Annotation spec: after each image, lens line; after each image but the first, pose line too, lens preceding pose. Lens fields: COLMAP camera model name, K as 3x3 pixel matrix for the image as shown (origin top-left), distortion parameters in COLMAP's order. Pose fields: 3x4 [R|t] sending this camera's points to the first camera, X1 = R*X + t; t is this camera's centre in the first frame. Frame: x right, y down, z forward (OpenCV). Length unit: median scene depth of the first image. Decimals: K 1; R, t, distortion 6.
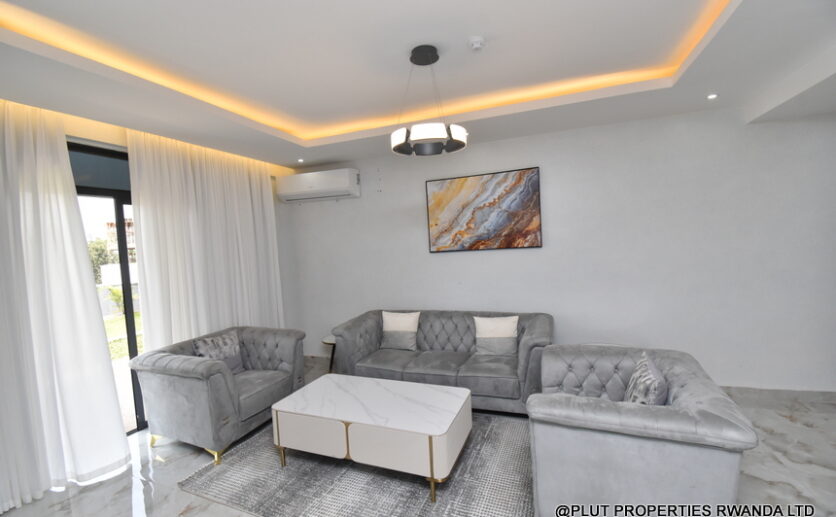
lens RADIAL K [[366.1, 0, 418.0], [0, 366.1, 258.5], [0, 0, 1]] dist [0.010581, -0.022028]
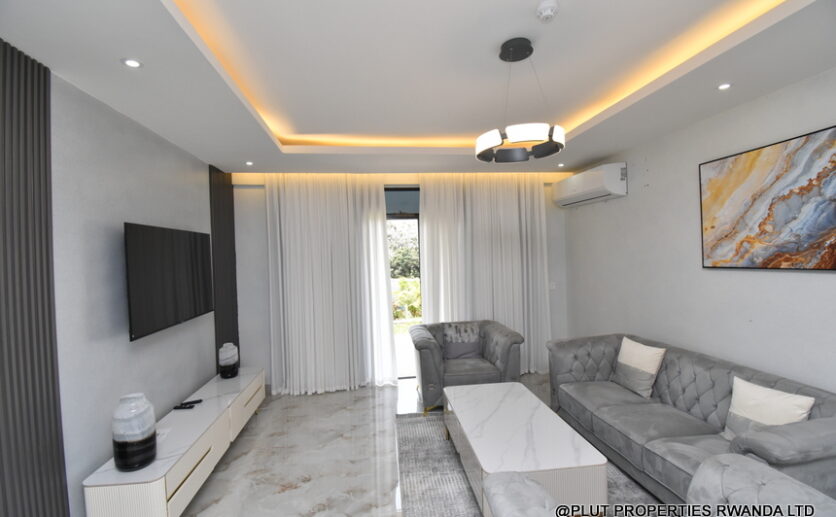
lens RADIAL K [[374.1, 0, 418.0], [0, 374.1, 258.5], [0, 0, 1]] dist [-0.023089, -0.000230]
pose [[0.471679, 0.046388, -0.880549, 0.411083], [-0.034595, 0.998820, 0.034087, -0.041195], [0.881091, 0.014384, 0.472727, 0.214795]]
